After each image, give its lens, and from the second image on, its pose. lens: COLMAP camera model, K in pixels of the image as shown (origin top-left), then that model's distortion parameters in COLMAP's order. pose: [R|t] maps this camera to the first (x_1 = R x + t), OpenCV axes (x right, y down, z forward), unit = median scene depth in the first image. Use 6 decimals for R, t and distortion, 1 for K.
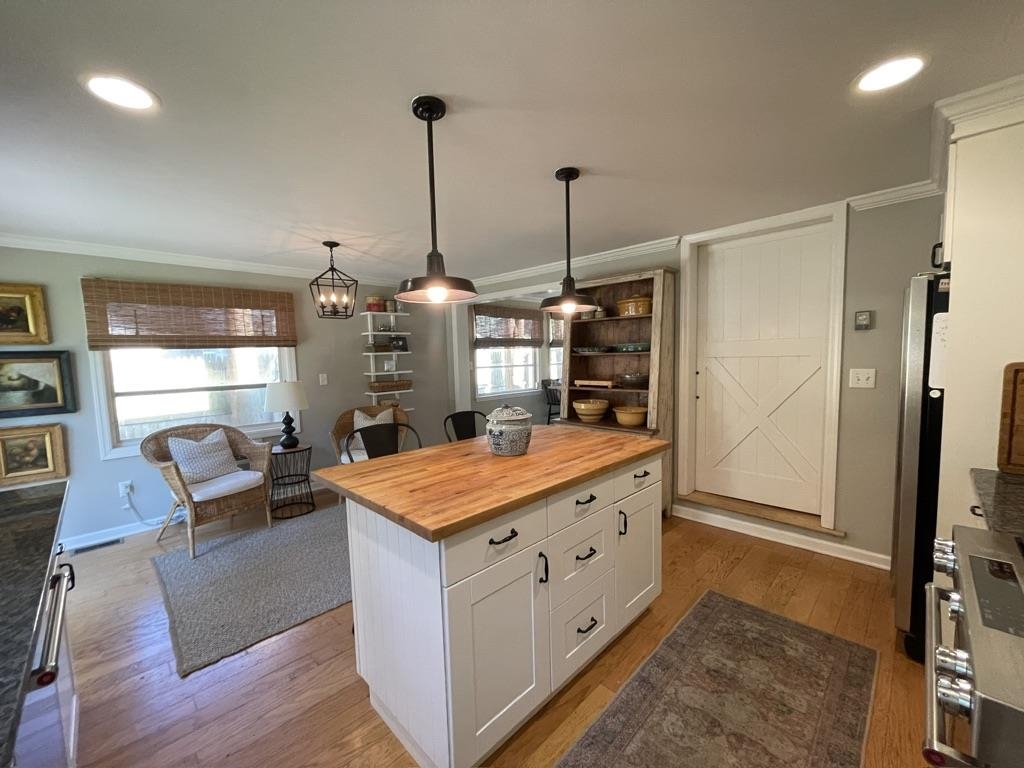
lens RADIAL K [[411.1, 0, 510.9], [0, 411.1, 388.1], [0, 0, 1]] dist [0.000674, 0.000023]
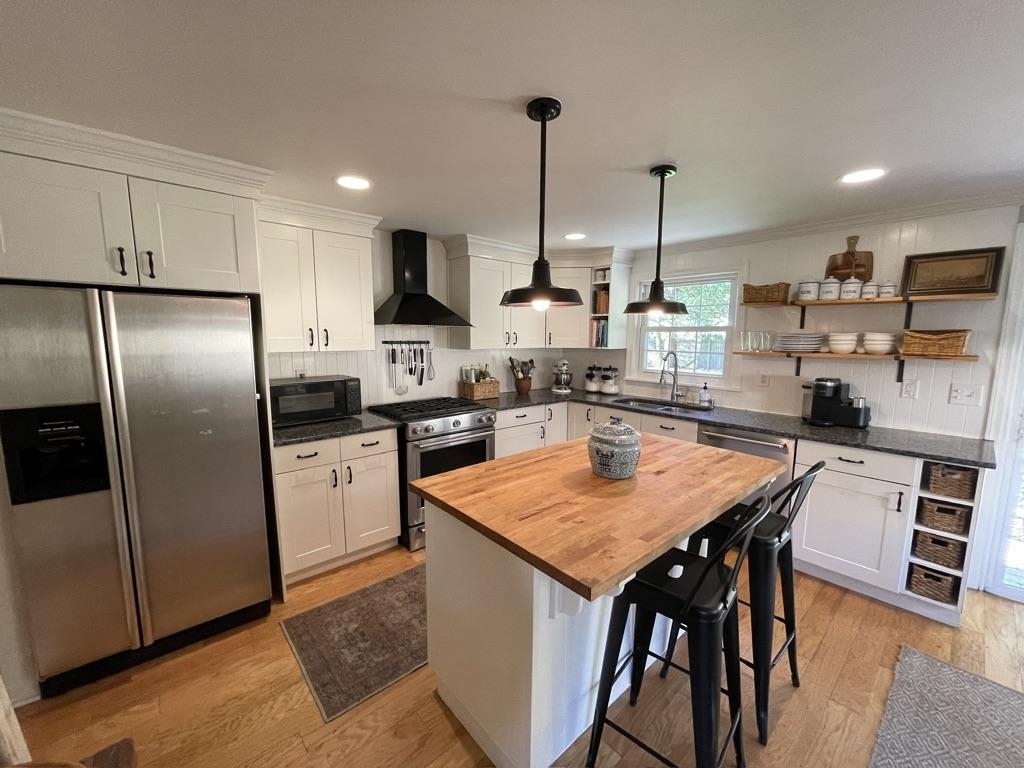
lens RADIAL K [[411.1, 0, 510.9], [0, 411.1, 388.1], [0, 0, 1]] dist [0.000674, 0.000023]
pose [[-0.997791, 0.011987, 0.065344, 0.109673], [0.025761, 0.976442, 0.214236, -0.153695], [-0.061236, 0.215446, -0.974594, 1.294901]]
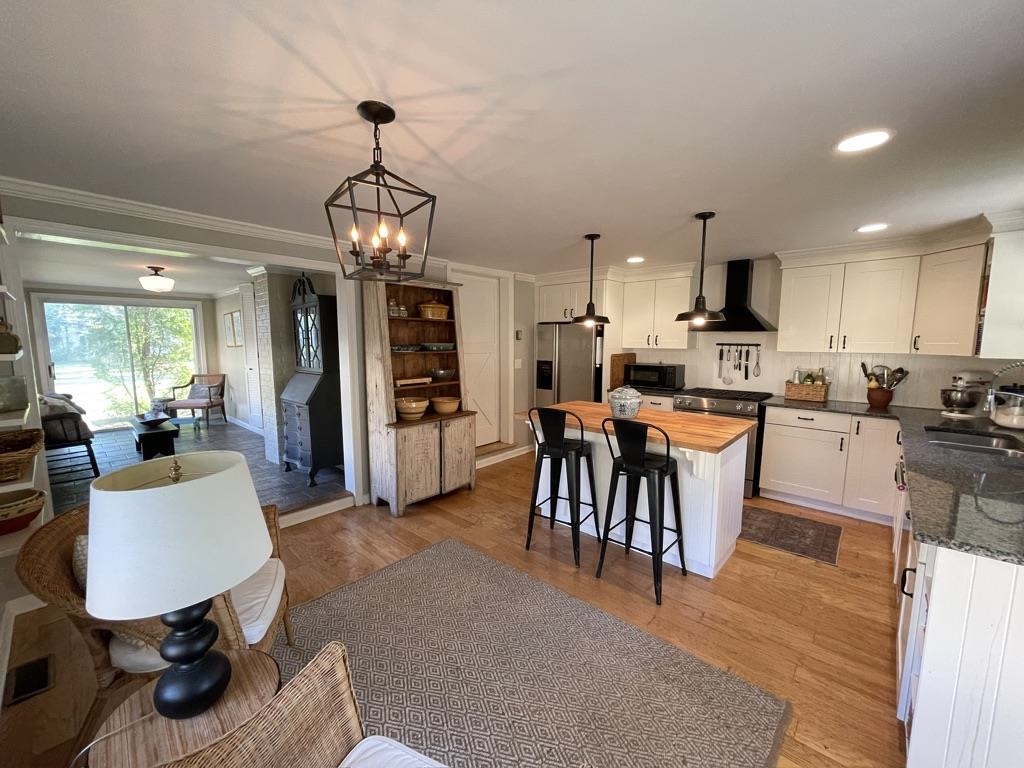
lens RADIAL K [[411.1, 0, 510.9], [0, 411.1, 388.1], [0, 0, 1]] dist [0.000674, 0.000023]
pose [[-0.049187, -0.090635, 0.994669, -1.059384], [0.087094, 0.991692, 0.094670, -0.090831], [-0.994985, 0.091286, -0.040884, 1.031726]]
